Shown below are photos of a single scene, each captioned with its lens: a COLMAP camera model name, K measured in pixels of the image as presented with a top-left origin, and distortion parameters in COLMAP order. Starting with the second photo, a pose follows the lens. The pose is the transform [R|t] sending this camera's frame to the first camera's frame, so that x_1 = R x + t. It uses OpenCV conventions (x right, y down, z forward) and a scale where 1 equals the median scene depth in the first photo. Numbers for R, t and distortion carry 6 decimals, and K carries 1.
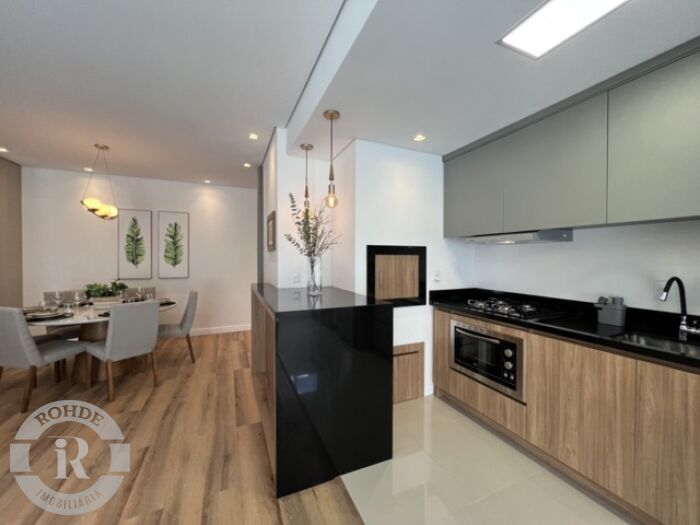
lens RADIAL K [[279.1, 0, 348.6], [0, 279.1, 262.5], [0, 0, 1]] dist [-0.002494, 0.000226]
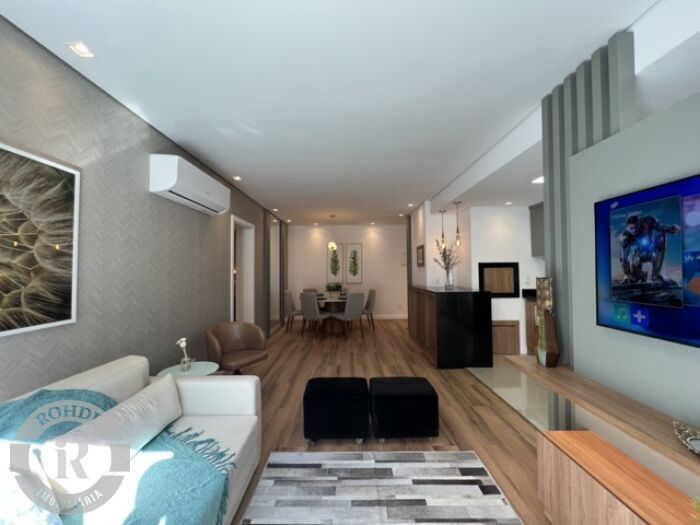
lens RADIAL K [[279.1, 0, 349.5], [0, 279.1, 262.5], [0, 0, 1]] dist [-0.002494, 0.000226]
pose [[0.916674, -0.024139, -0.398906, 0.017852], [0.007127, 0.999003, -0.044075, 0.009718], [0.399572, 0.037560, 0.915932, -0.928111]]
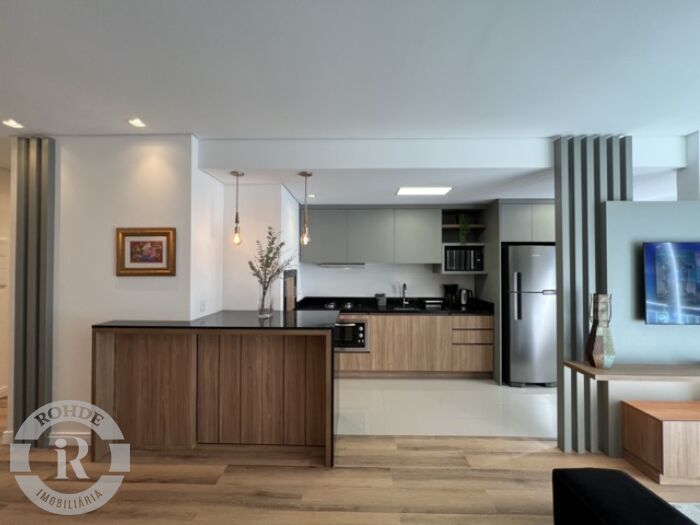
lens RADIAL K [[279.1, 0, 349.7], [0, 279.1, 262.5], [0, 0, 1]] dist [-0.002494, 0.000226]
pose [[0.414930, 0.009256, 0.909806, -0.850478], [0.013690, 0.999772, -0.016415, -0.066541], [-0.909750, 0.019267, 0.414708, 0.205793]]
